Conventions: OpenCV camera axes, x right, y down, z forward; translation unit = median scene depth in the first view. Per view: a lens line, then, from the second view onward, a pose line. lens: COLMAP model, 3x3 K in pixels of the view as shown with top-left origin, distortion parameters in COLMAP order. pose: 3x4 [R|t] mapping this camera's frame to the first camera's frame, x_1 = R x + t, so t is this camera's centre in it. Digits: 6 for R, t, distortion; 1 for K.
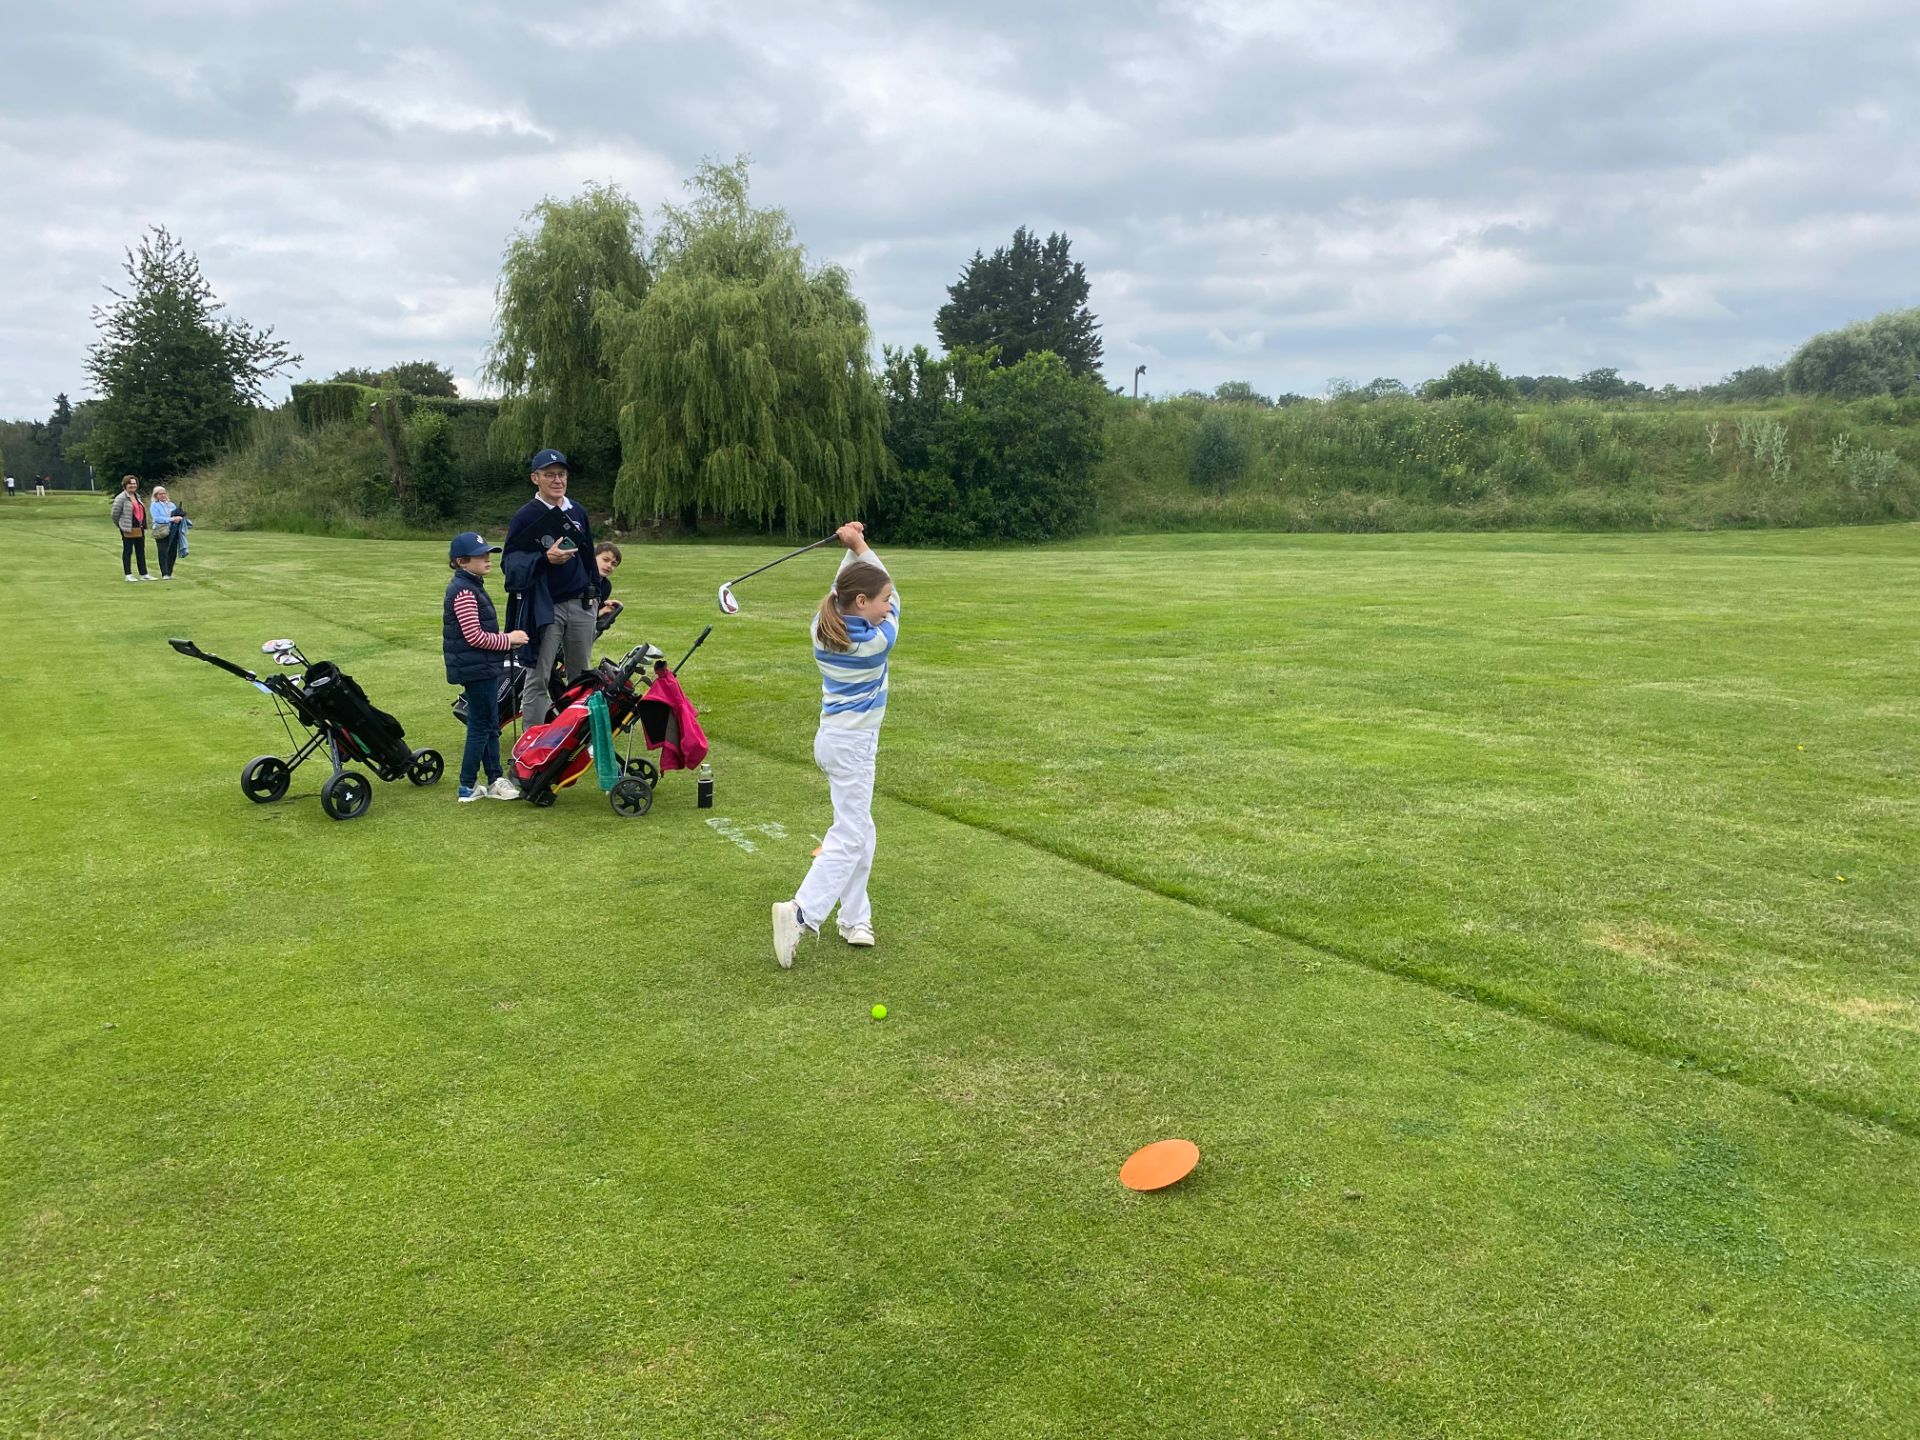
lens RADIAL K [[1469.8, 0, 969.7], [0, 1469.8, 733.2], [0, 0, 1]] dist [0.015334, -0.010869]
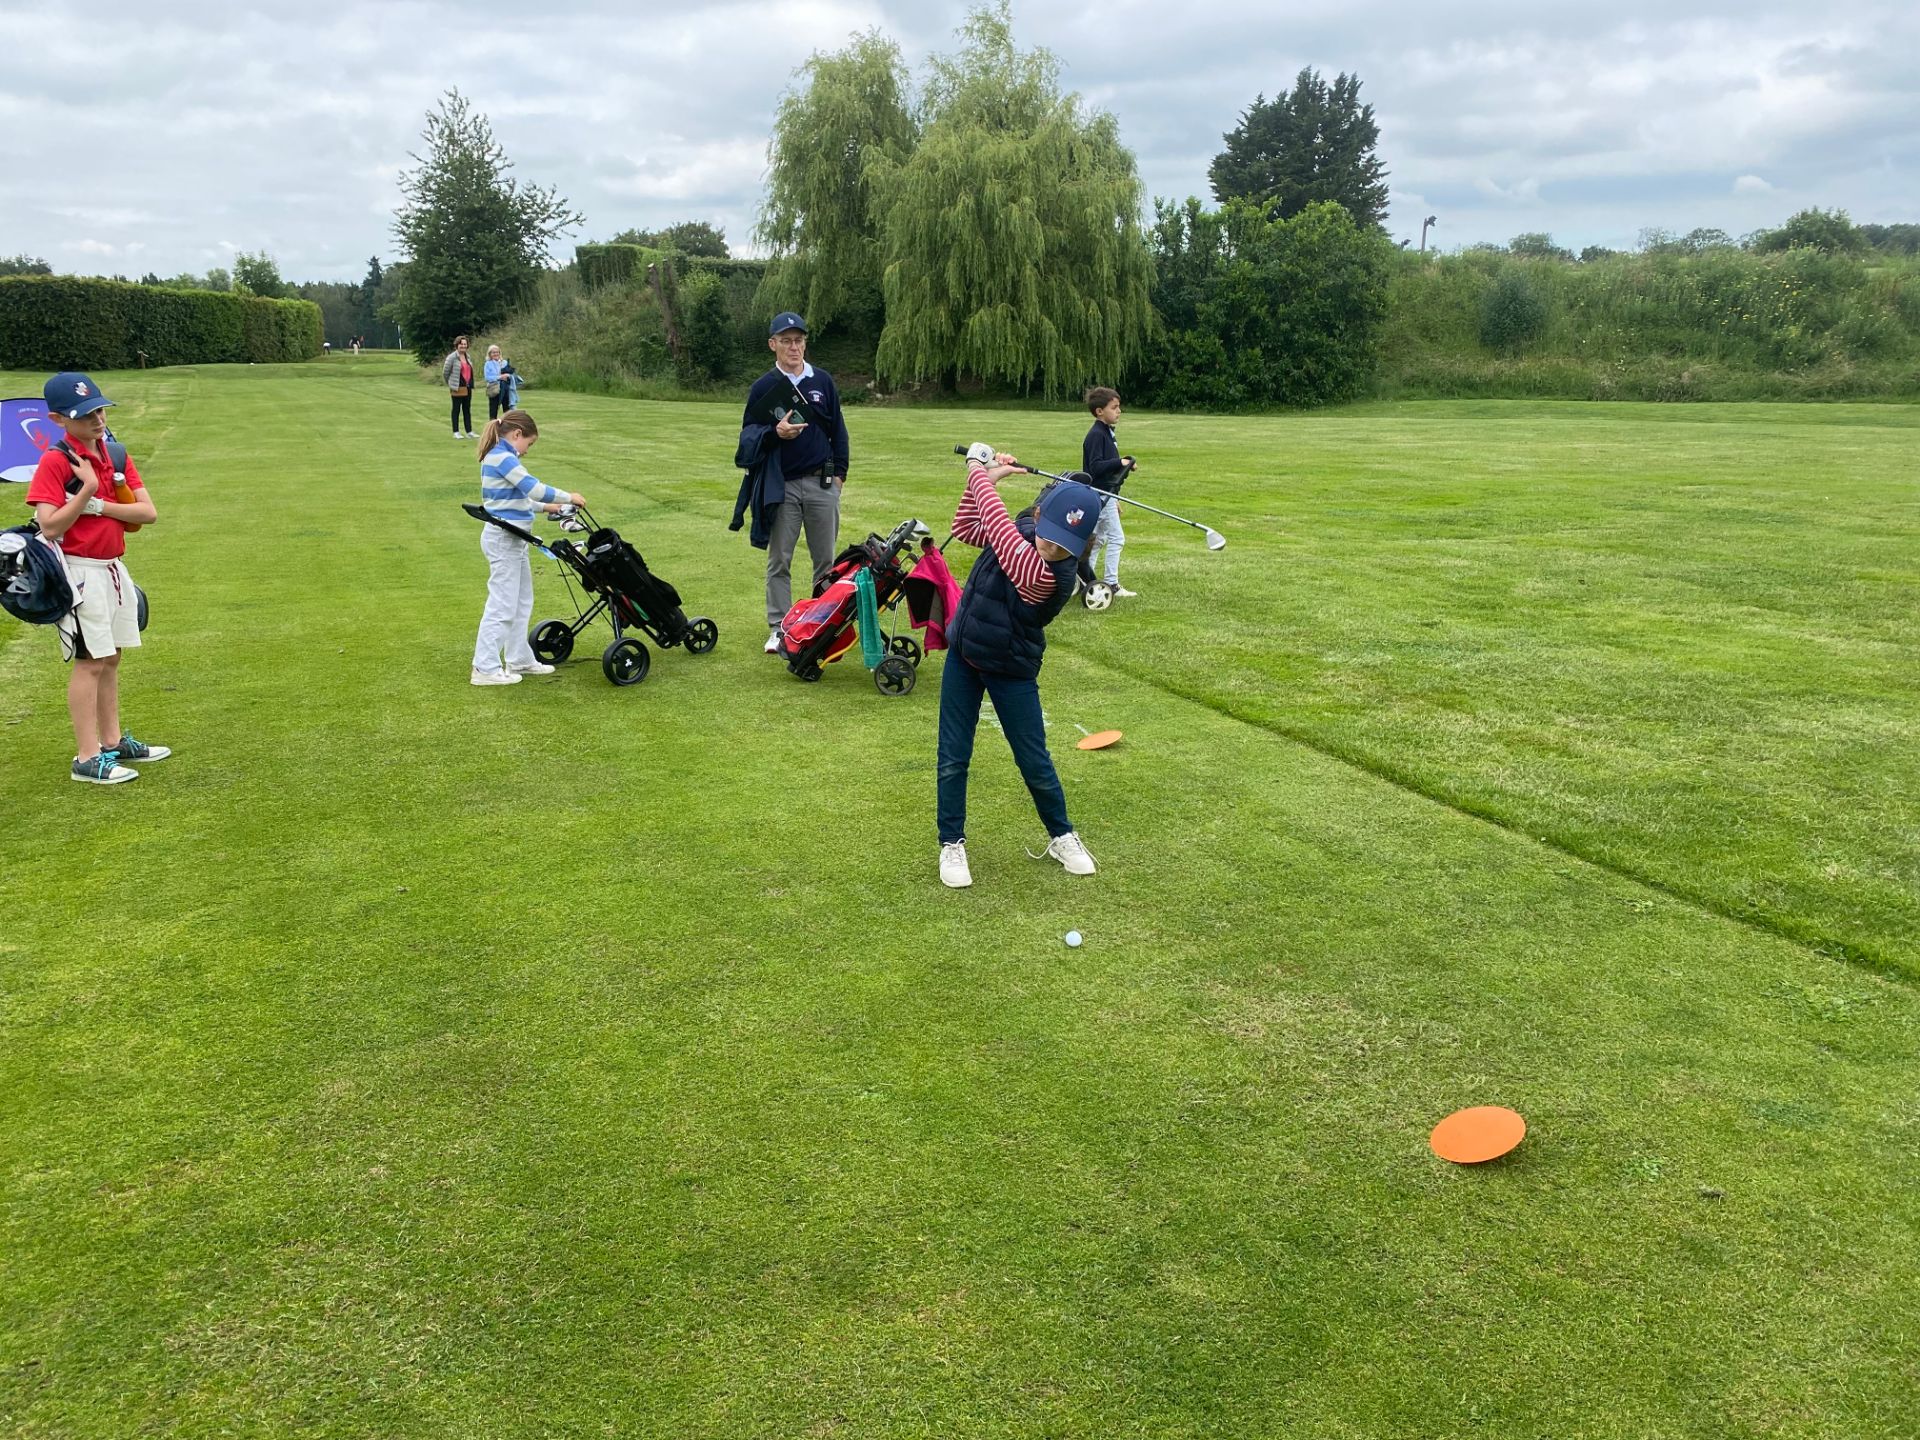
lens RADIAL K [[1467.4, 0, 960.0], [0, 1467.4, 720.0], [0, 0, 1]] dist [0.014394, -0.010550]
pose [[0.984308, 0.047071, -0.170065, -0.021129], [-0.032925, 0.995831, 0.085064, -0.011909], [0.173360, -0.078130, 0.981755, 0.047591]]
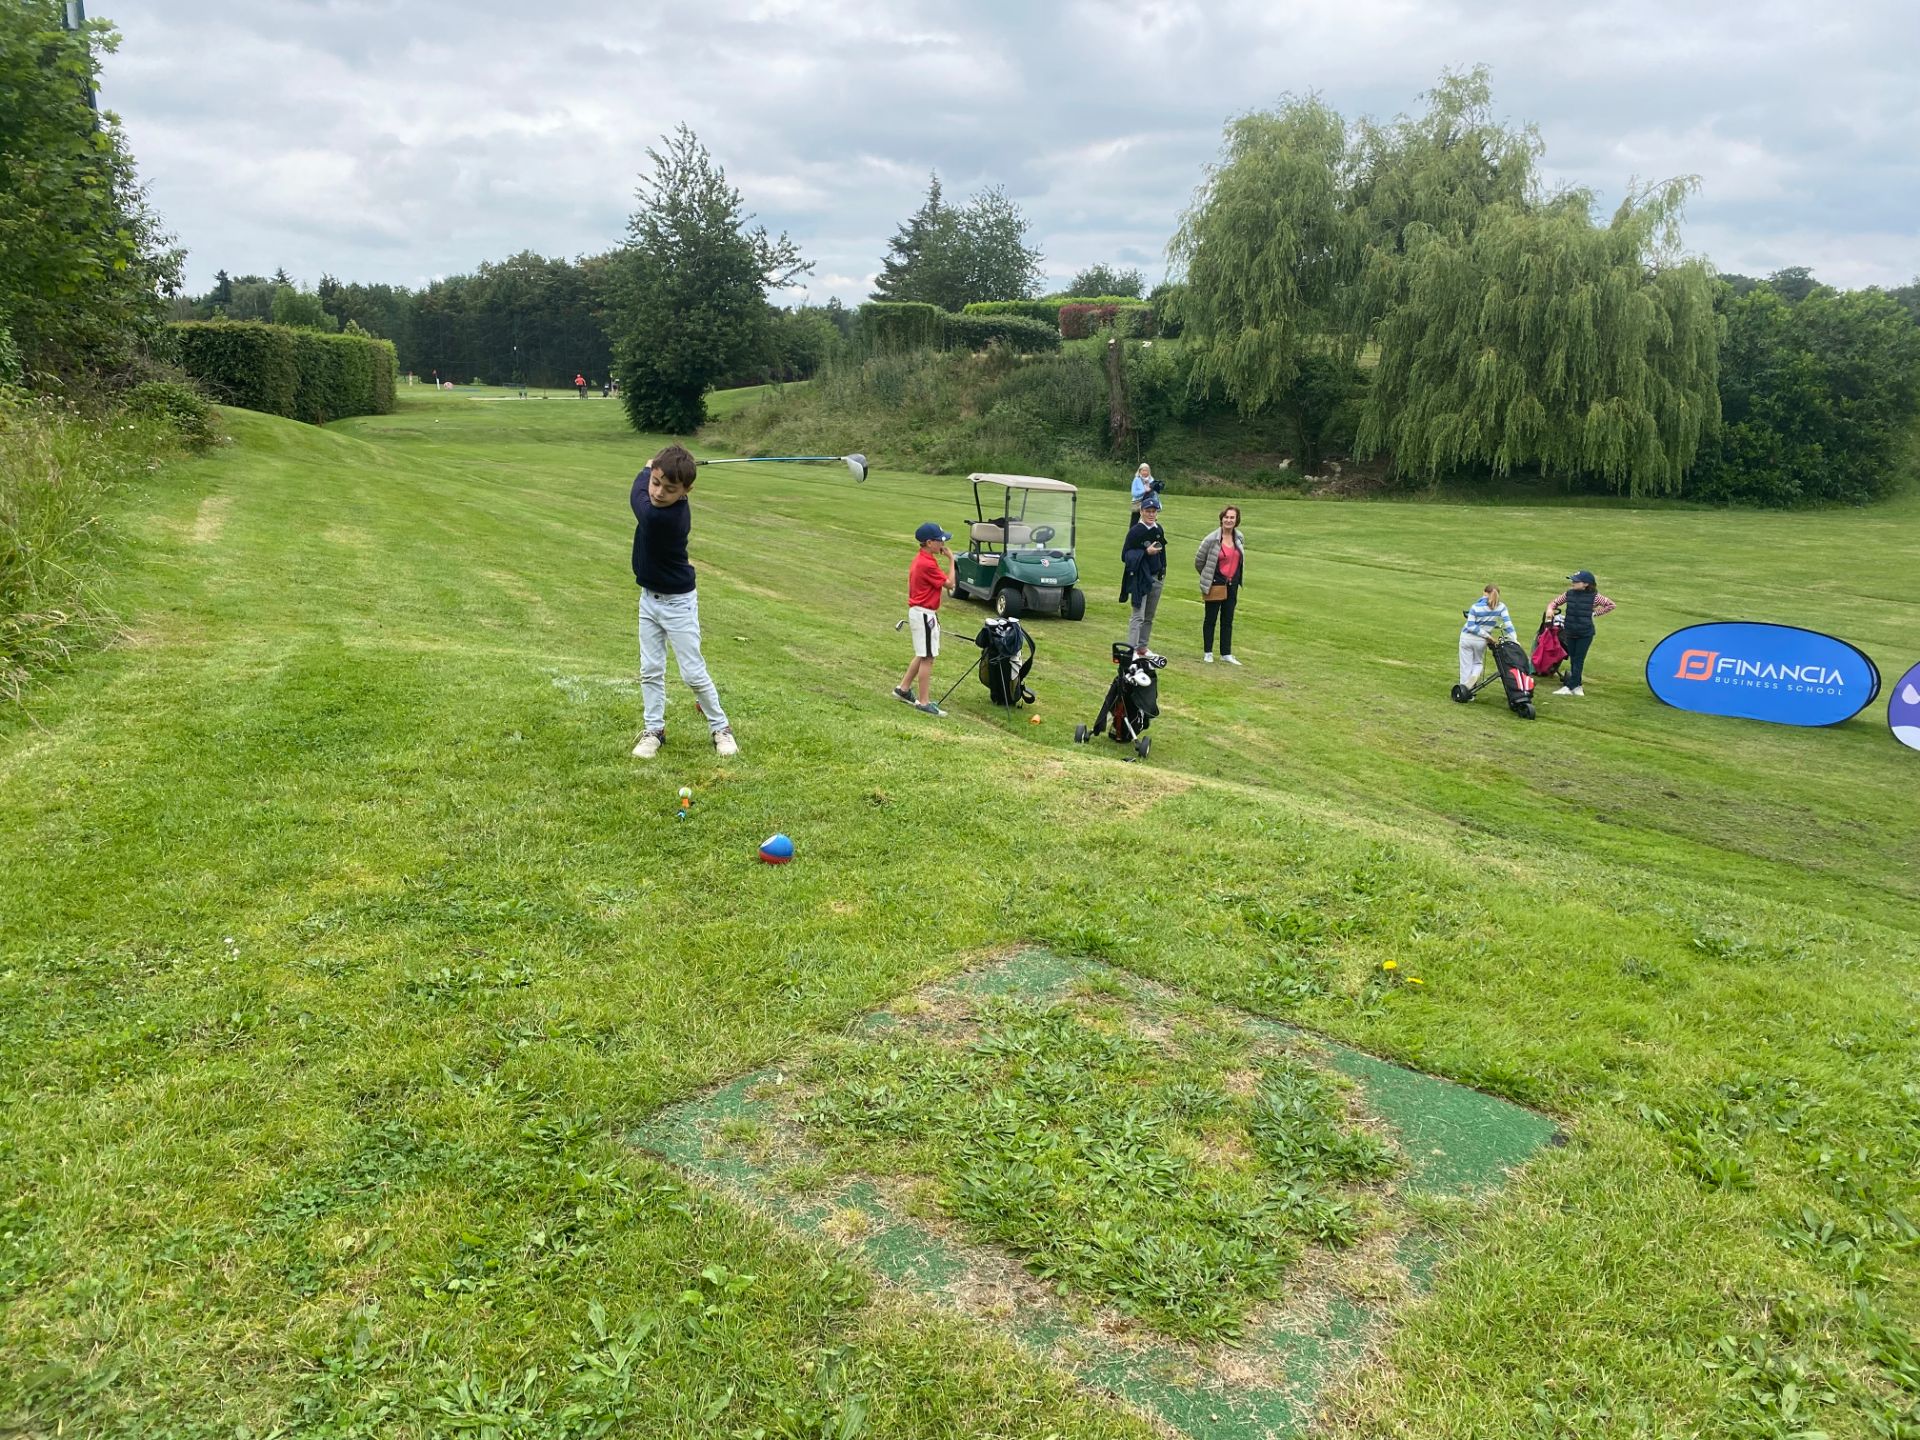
lens RADIAL K [[1467.4, 0, 960.0], [0, 1467.4, 720.0], [0, 0, 1]] dist [0.014394, -0.010550]
pose [[0.999851, 0.016878, -0.003612, -2.664482], [-0.016586, 0.997441, 0.069540, -0.255861], [0.004776, -0.069469, 0.997573, 0.333834]]
